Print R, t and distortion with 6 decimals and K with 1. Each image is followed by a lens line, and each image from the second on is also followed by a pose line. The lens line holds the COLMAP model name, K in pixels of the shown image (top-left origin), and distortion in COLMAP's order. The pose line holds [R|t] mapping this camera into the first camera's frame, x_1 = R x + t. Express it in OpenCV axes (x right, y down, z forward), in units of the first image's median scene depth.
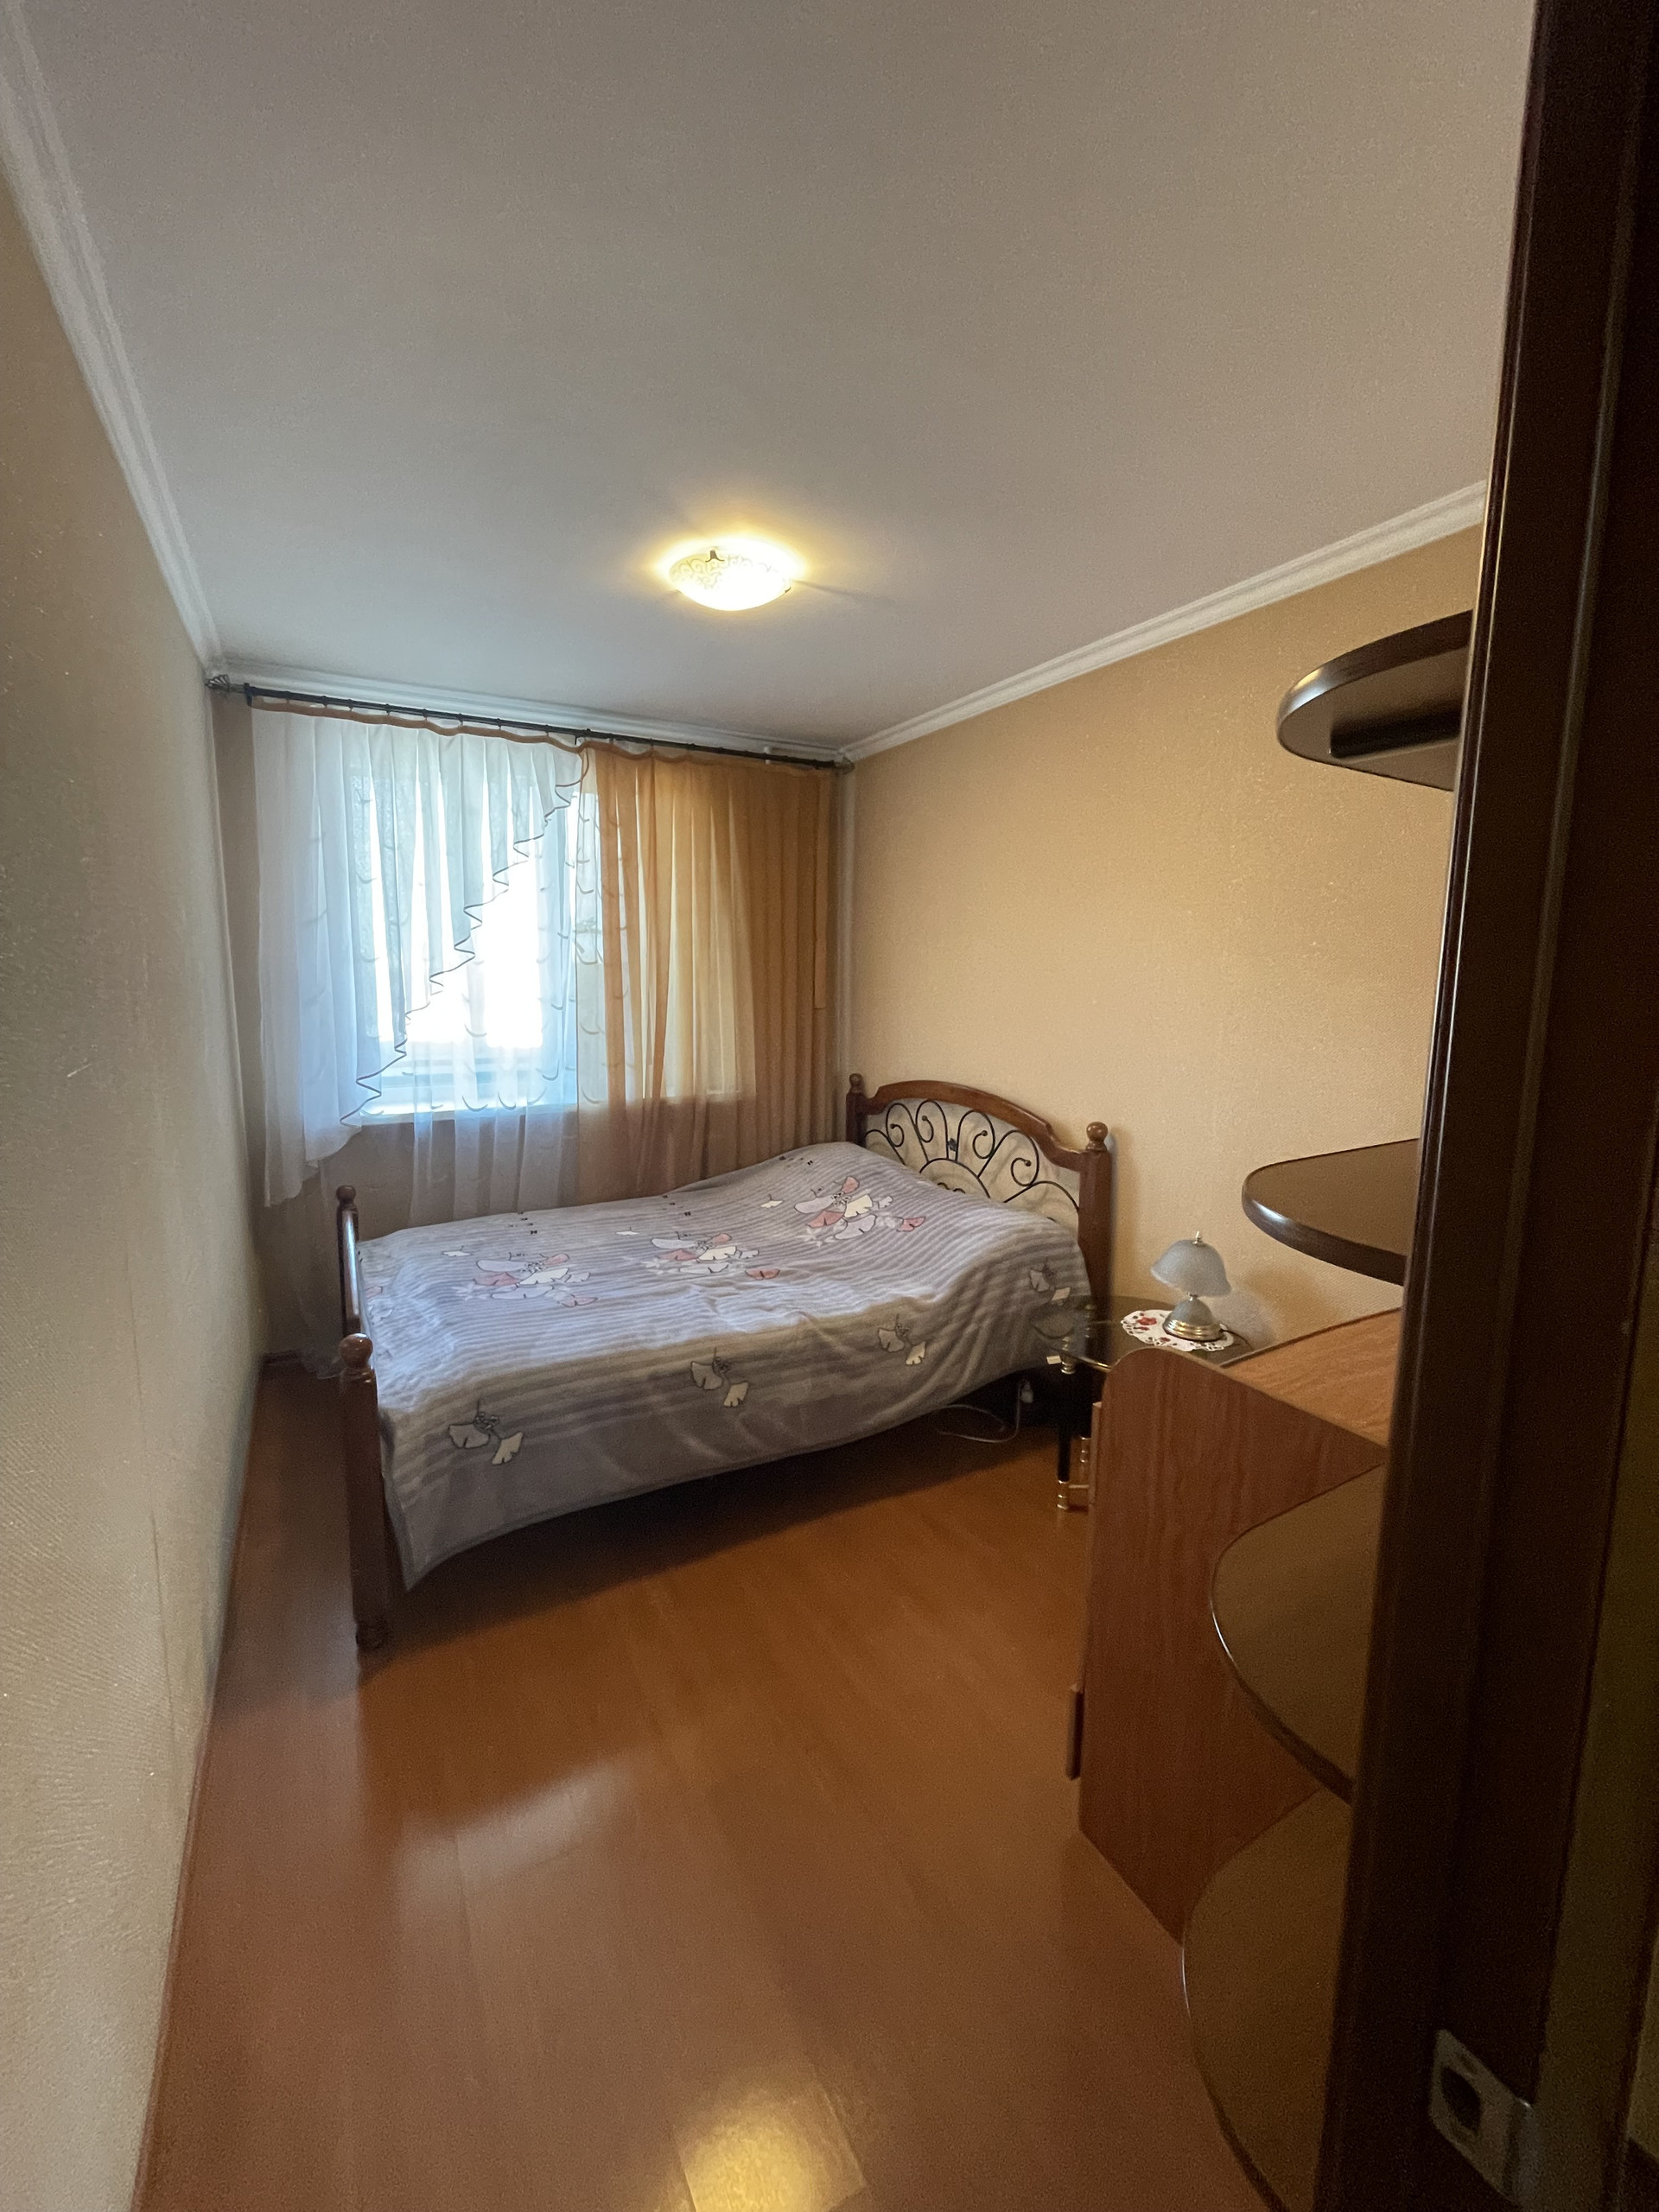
lens RADIAL K [[888.5, 0, 821.0], [0, 888.5, 1090.7], [0, 0, 1]] dist [-0.000446, -0.000466]
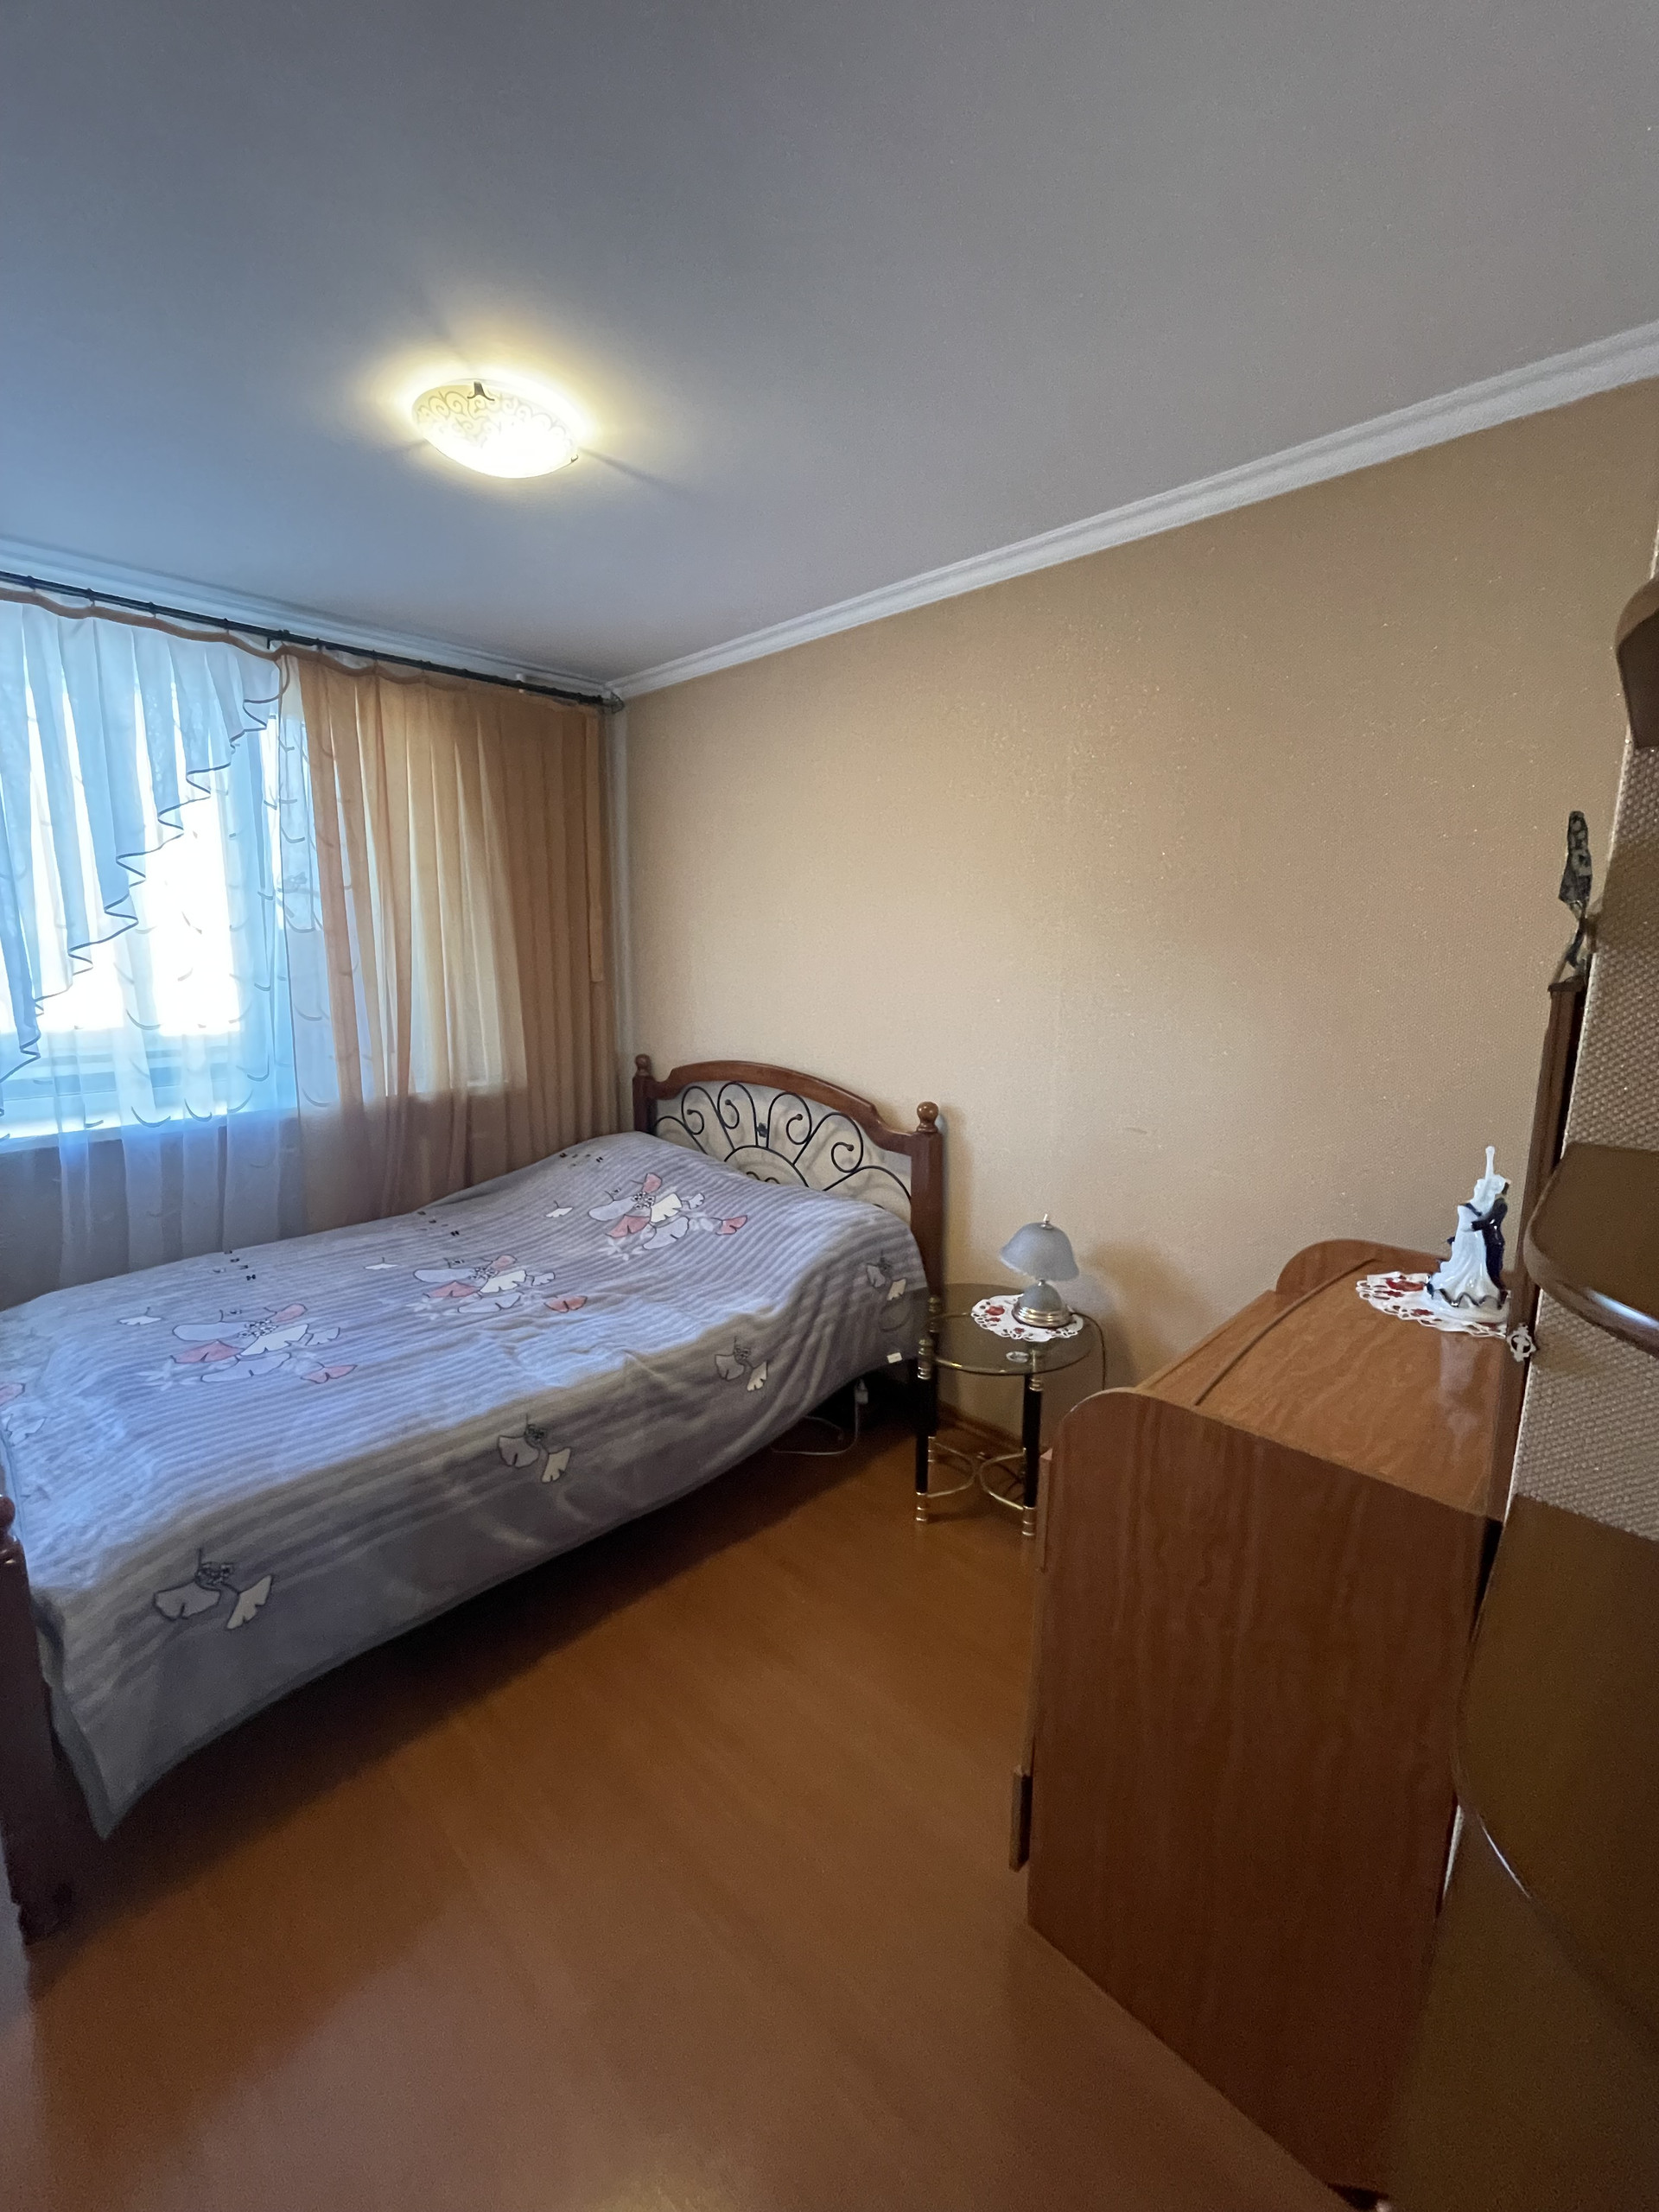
lens RADIAL K [[898.6, 0, 821.4], [0, 898.6, 1090.9], [0, 0, 1]] dist [-0.013672, 0.007607]
pose [[0.959537, -0.050094, 0.277092, -0.051303], [0.039671, 0.998283, 0.043101, -0.018724], [-0.278775, -0.030365, 0.959876, 0.108308]]
